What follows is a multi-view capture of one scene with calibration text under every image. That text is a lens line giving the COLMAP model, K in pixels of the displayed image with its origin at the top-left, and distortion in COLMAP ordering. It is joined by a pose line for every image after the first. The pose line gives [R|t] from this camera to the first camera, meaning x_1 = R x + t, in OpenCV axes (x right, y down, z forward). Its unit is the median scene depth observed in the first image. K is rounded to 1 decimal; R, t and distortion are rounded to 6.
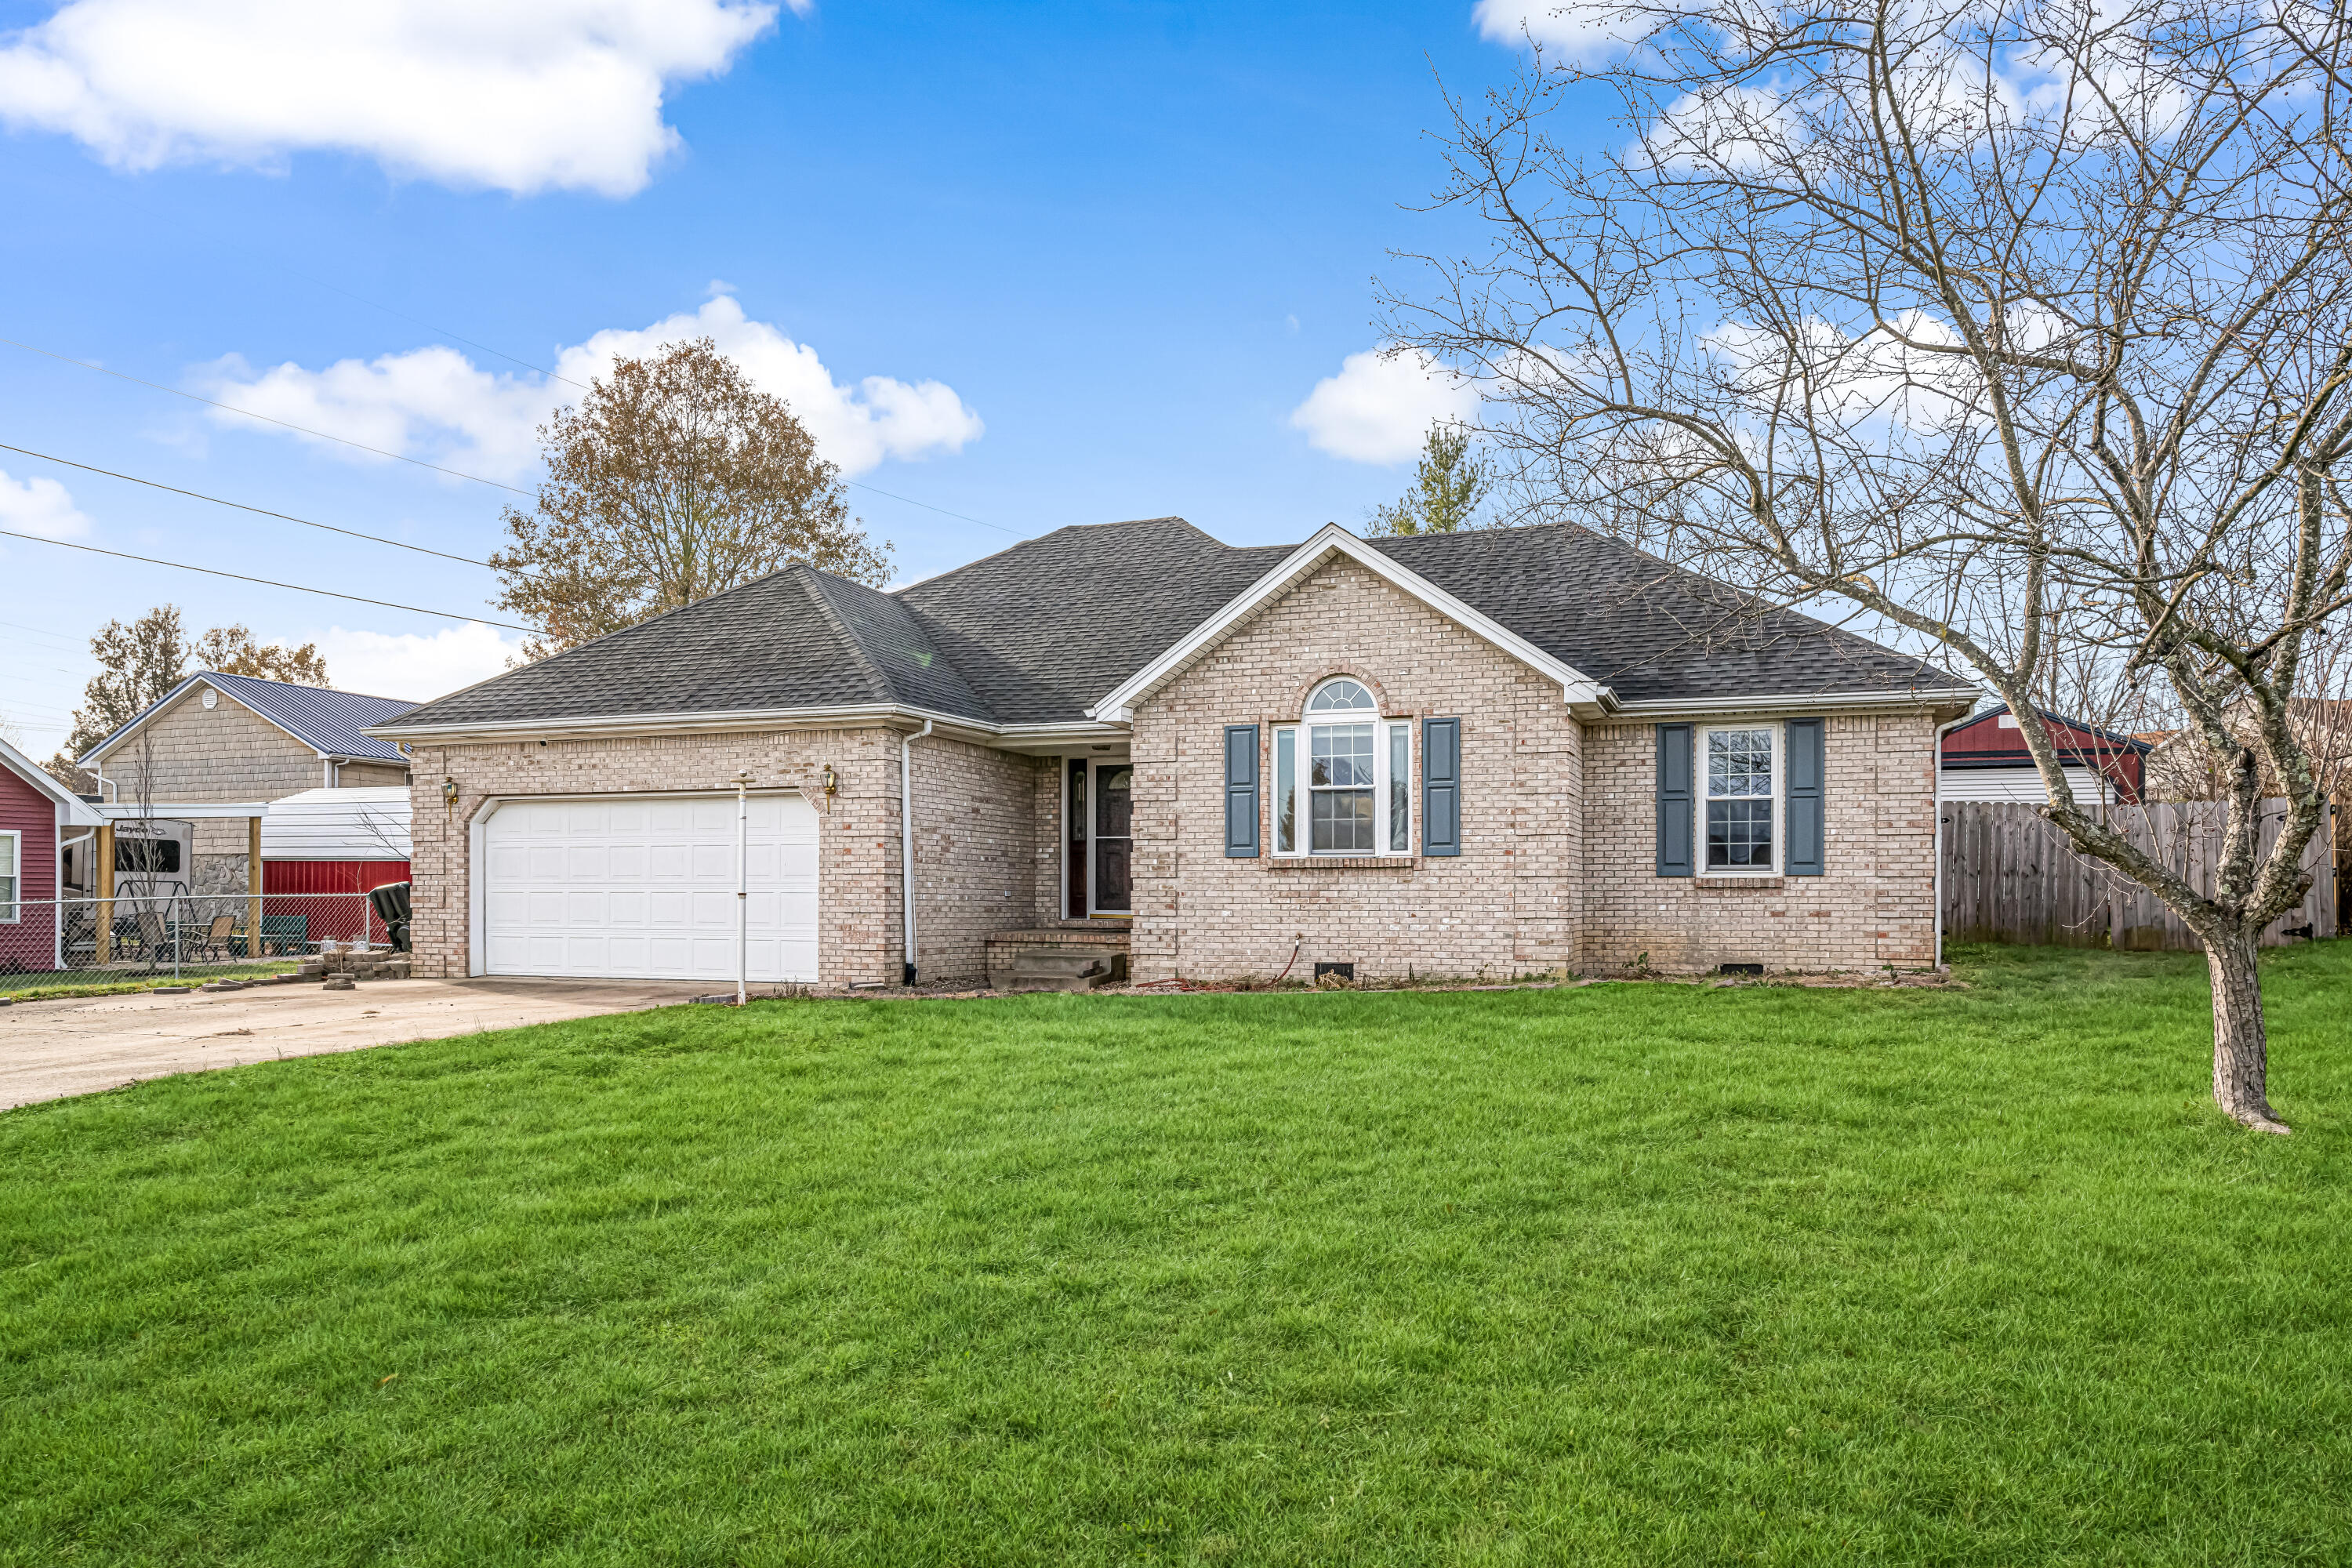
lens RADIAL K [[1660.9, 0, 1176.0], [0, 1660.9, 784.0], [0, 0, 1]] dist [-0.005141, 0.000139]
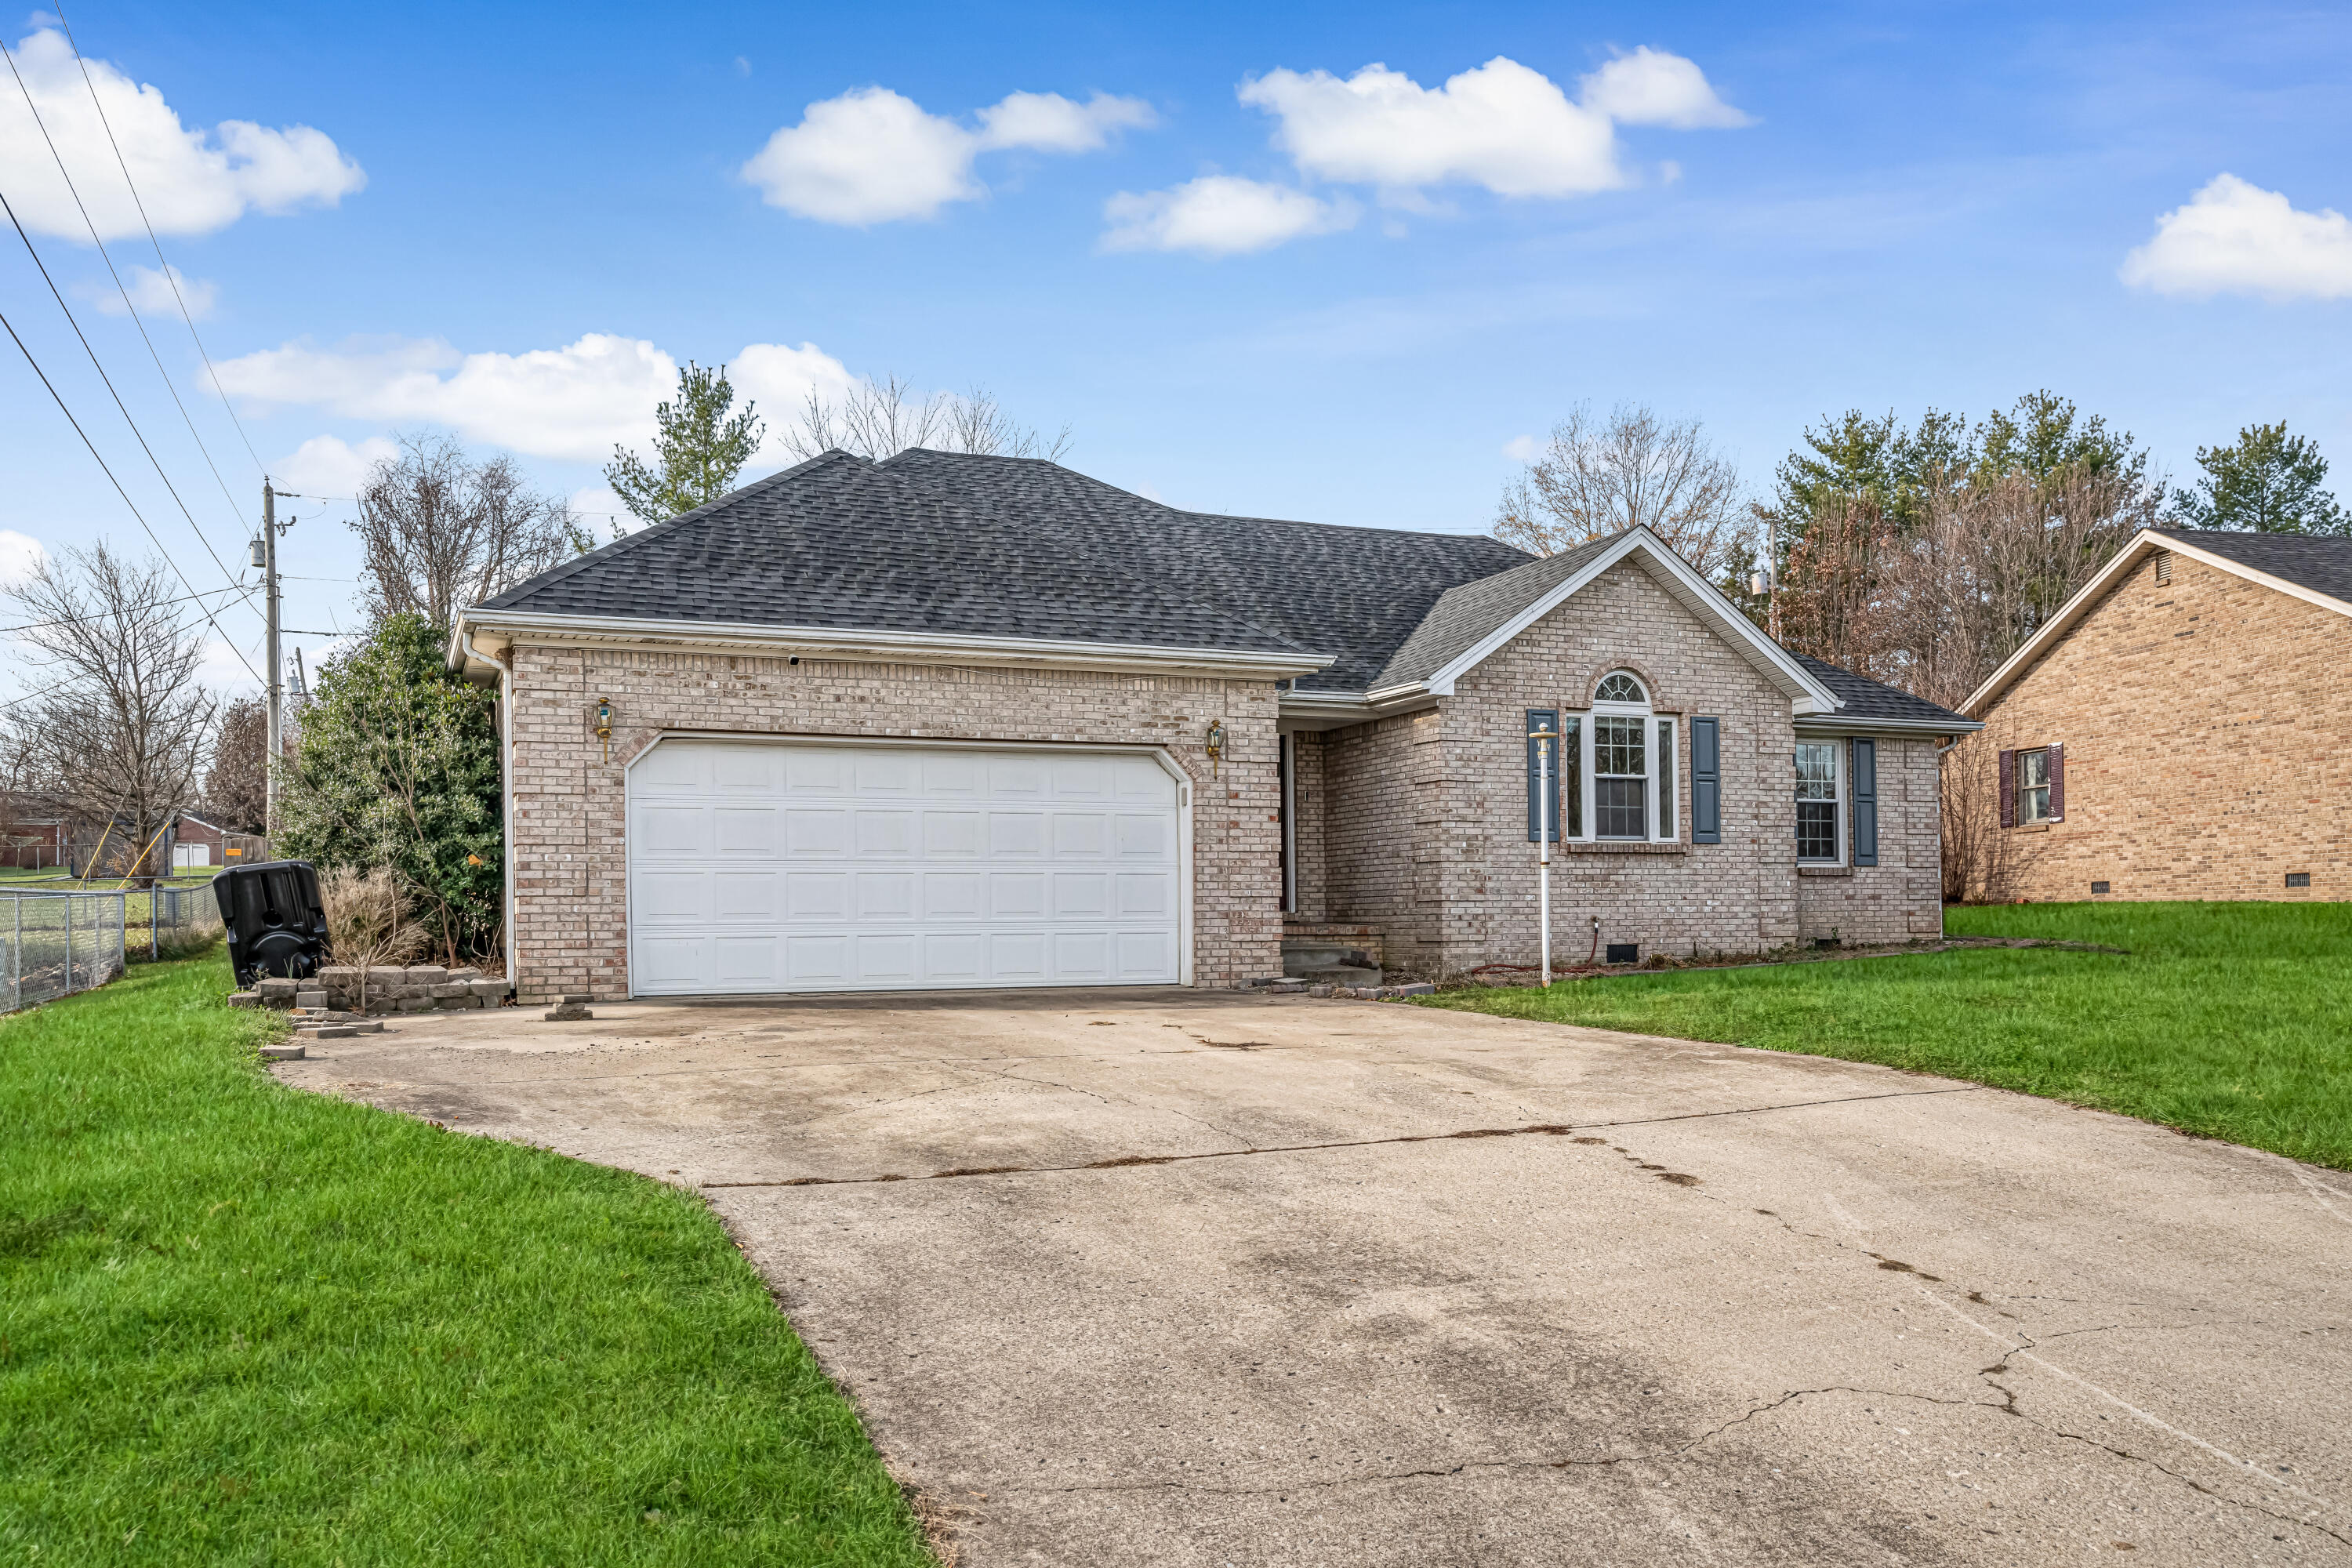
lens RADIAL K [[1879.5, 0, 1176.0], [0, 1879.5, 784.0], [0, 0, 1]] dist [0.008287, 0.004826]
pose [[0.711502, 0.044439, 0.701278, -0.929327], [-0.036545, 0.998988, -0.026226, 0.048253], [-0.701733, -0.006968, 0.712406, 0.355362]]
